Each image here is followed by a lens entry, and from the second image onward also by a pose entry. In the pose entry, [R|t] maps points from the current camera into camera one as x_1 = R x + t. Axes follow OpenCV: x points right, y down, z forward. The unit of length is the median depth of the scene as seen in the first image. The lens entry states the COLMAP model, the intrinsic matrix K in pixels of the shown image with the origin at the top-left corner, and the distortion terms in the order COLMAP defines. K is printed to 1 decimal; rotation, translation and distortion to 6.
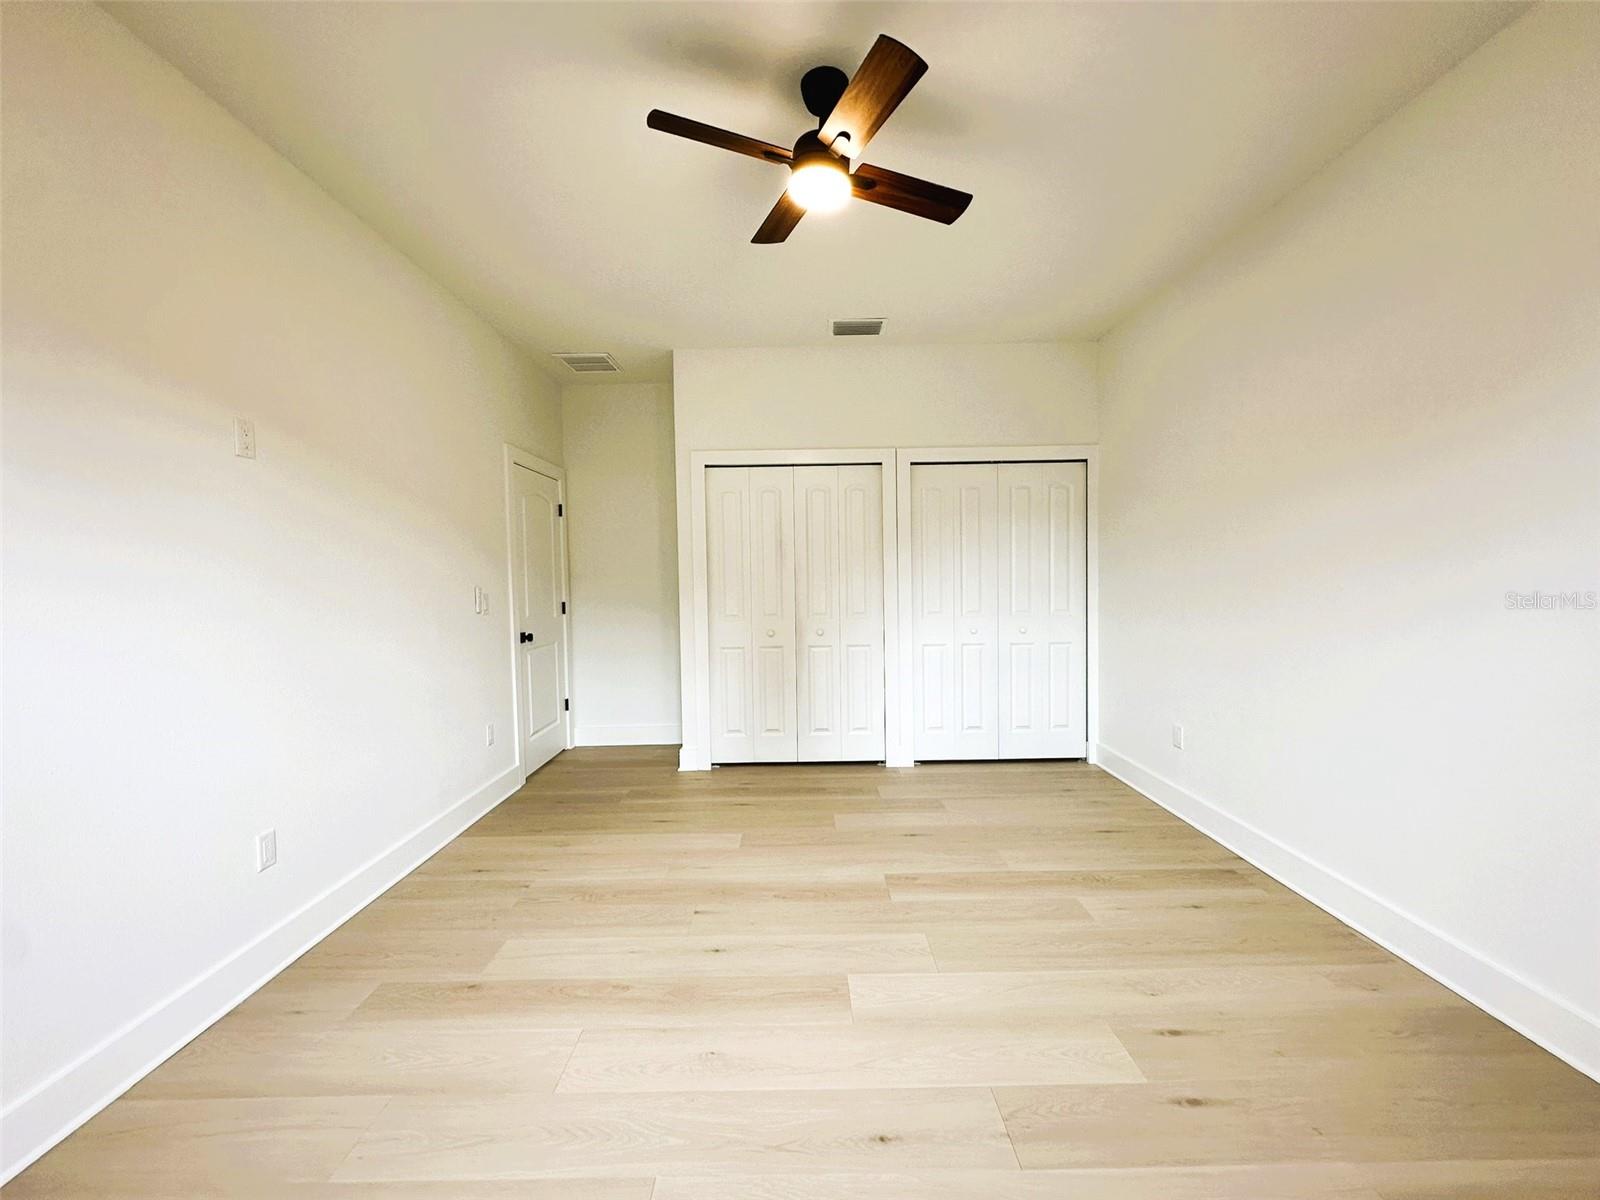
lens RADIAL K [[641.9, 0, 800.0], [0, 641.9, 600.0], [0, 0, 1]] dist [-0.000214, -0.000070]
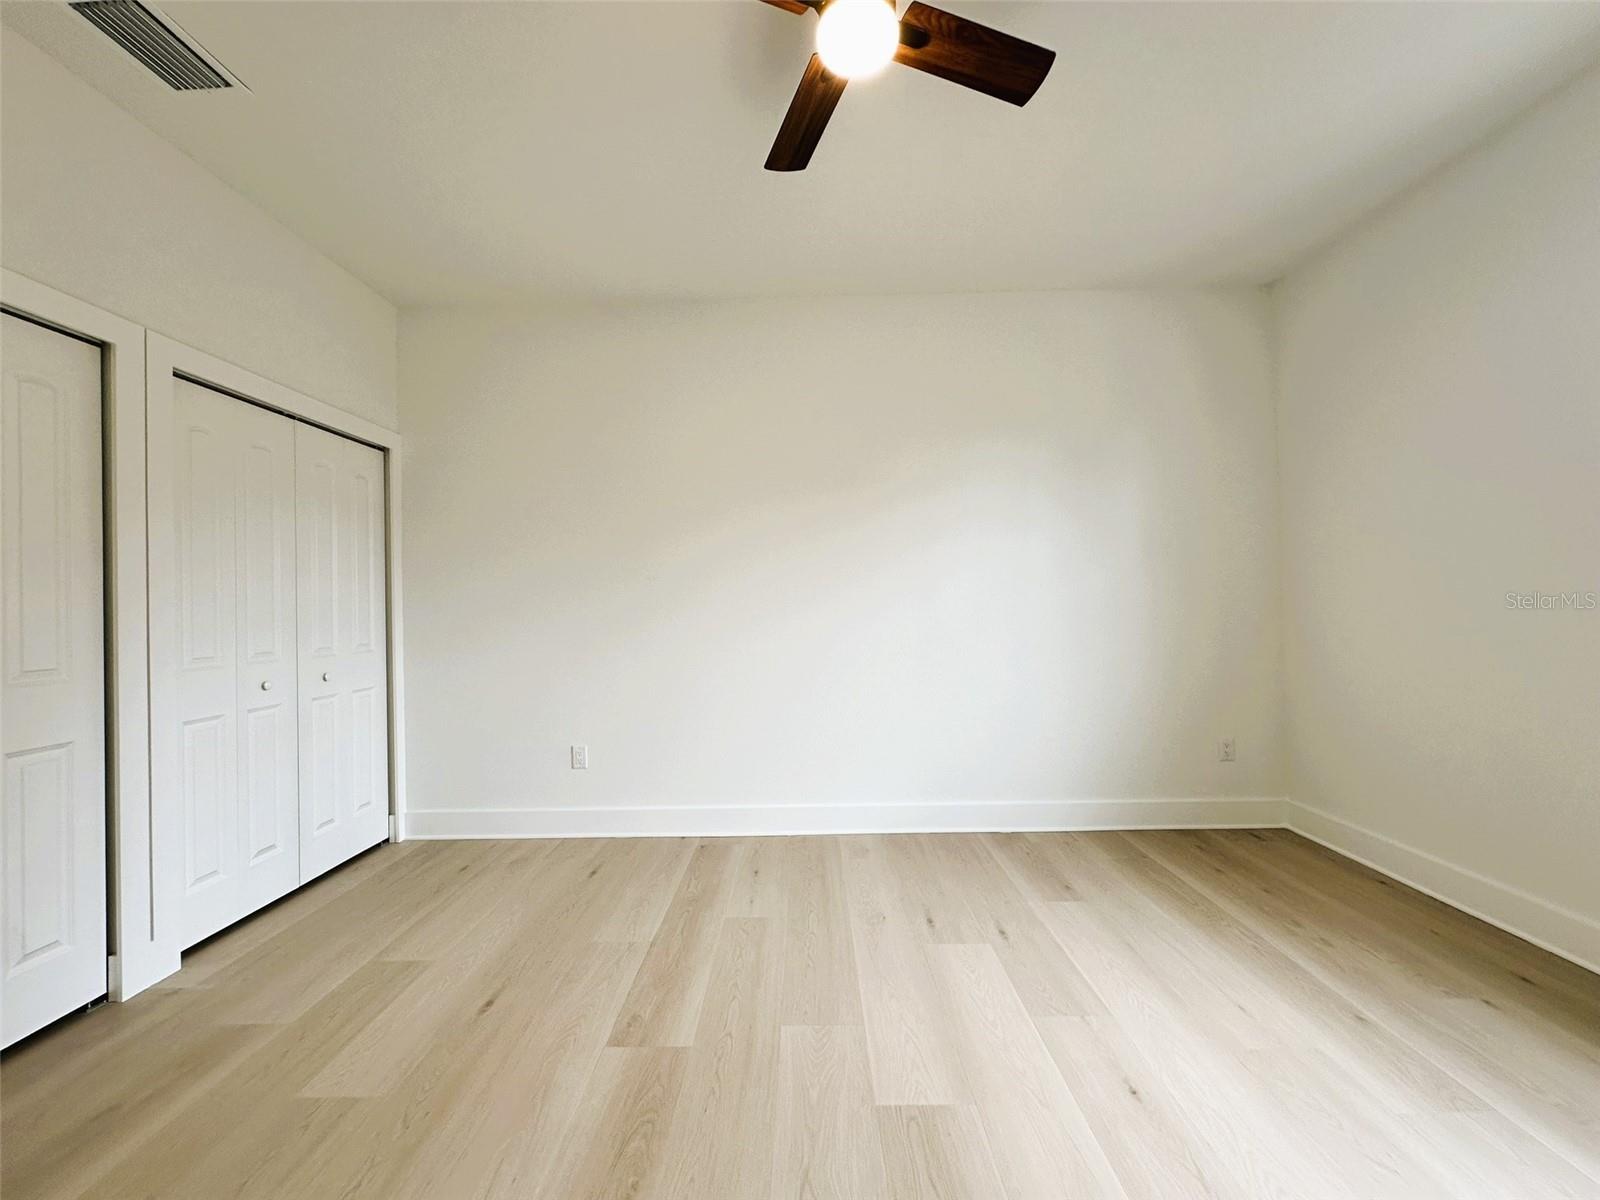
lens RADIAL K [[646.6, 0, 788.0], [0, 646.6, 604.7], [0, 0, 1]] dist [-0.002803, -0.000659]
pose [[0.025470, 0.023395, 0.999402, -0.374321], [0.052457, 0.998318, -0.024707, 0.015559], [-0.998298, 0.053055, 0.024200, 0.584834]]
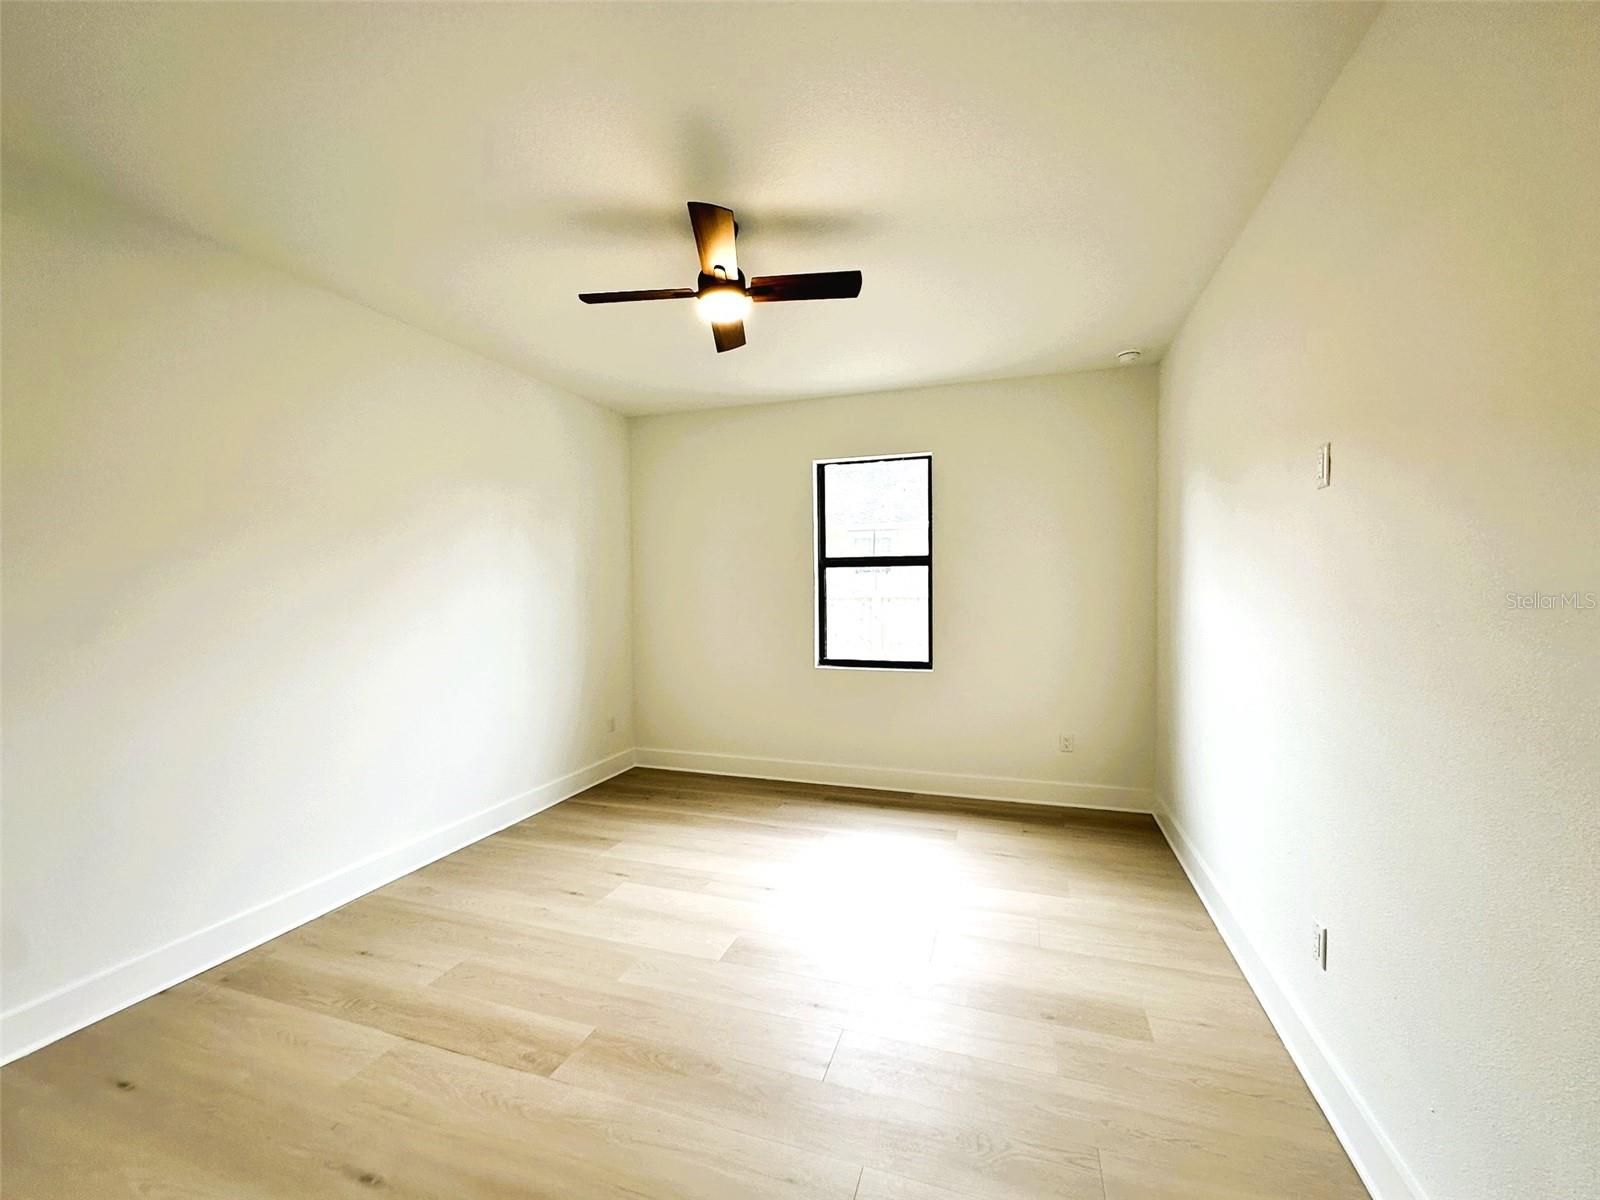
lens RADIAL K [[658.9, 0, 800.0], [0, 658.9, 600.0], [0, 0, 1]] dist [-0.000778, 0.000230]
pose [[-0.950262, 0.017272, 0.310974, -0.256966], [0.032487, 0.998511, 0.043815, -0.074334], [-0.309754, 0.051738, -0.949408, 1.155634]]
